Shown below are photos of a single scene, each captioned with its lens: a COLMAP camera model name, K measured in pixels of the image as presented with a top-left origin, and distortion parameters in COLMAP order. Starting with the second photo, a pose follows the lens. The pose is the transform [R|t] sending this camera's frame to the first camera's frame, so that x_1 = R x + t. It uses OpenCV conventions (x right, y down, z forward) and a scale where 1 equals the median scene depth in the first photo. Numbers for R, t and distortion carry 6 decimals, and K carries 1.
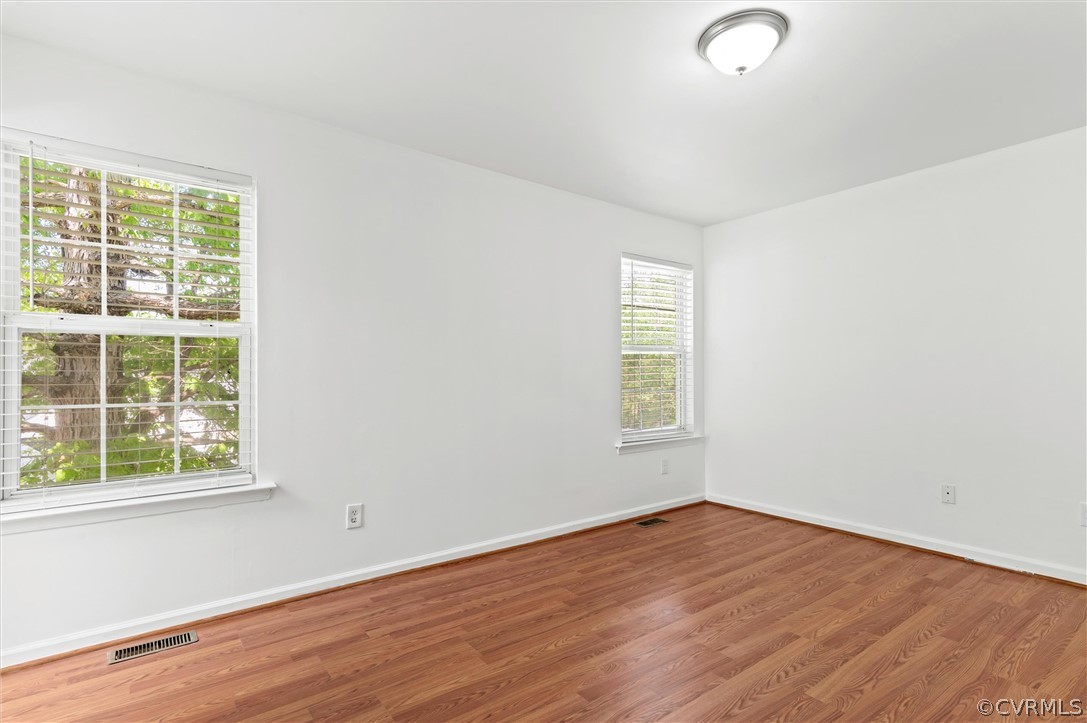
lens RADIAL K [[549.3, 0, 541.4], [0, 549.3, 362.3], [0, 0, 1]] dist [0.005390, -0.002511]
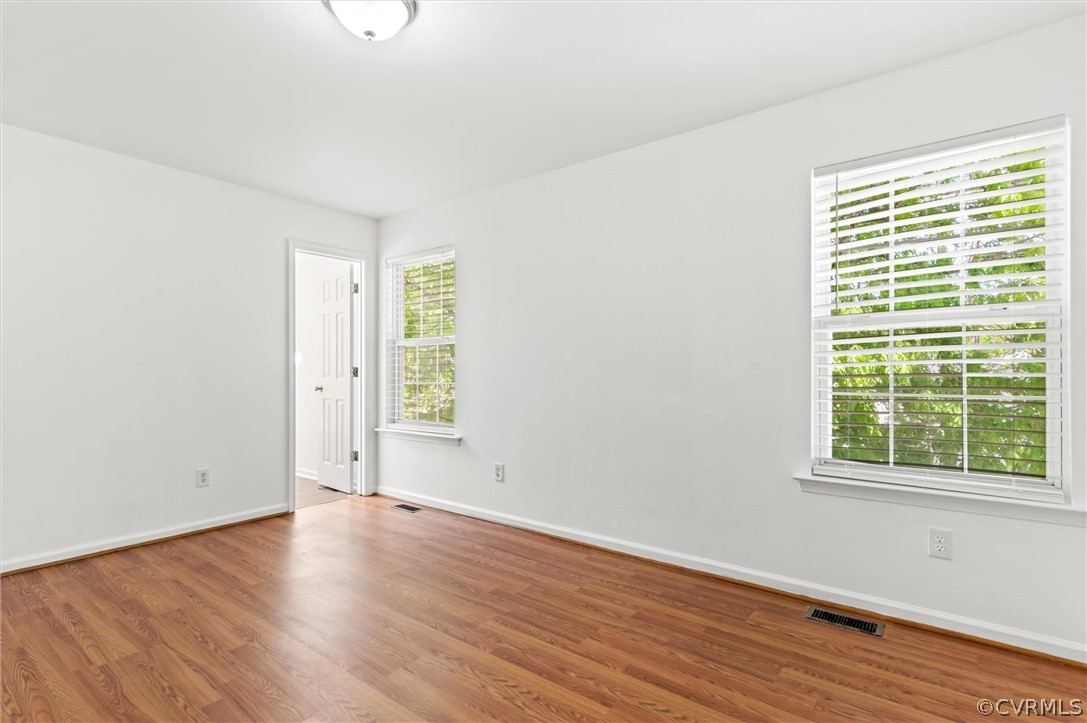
lens RADIAL K [[549.3, 0, 533.2], [0, 549.3, 366.9], [0, 0, 1]] dist [0.005390, -0.002511]
pose [[0.228265, 0.002617, -0.973596, 1.052852], [0.020240, 0.999768, 0.007432, 0.018199], [0.973389, -0.021402, 0.228159, 0.845236]]
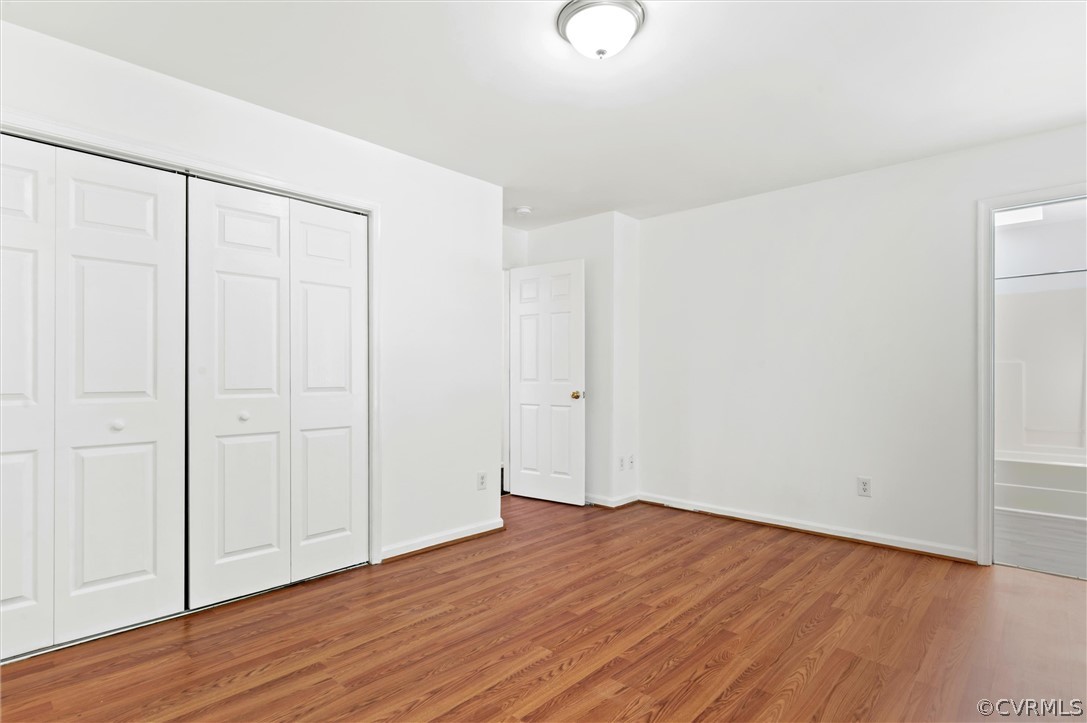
lens RADIAL K [[549.3, 0, 536.4], [0, 549.3, 368.8], [0, 0, 1]] dist [0.005390, -0.002511]
pose [[-0.987924, 0.001423, -0.154930, 0.501138], [0.004657, 0.999779, -0.020511, 0.028004], [0.154867, -0.020985, -0.987712, 1.554718]]
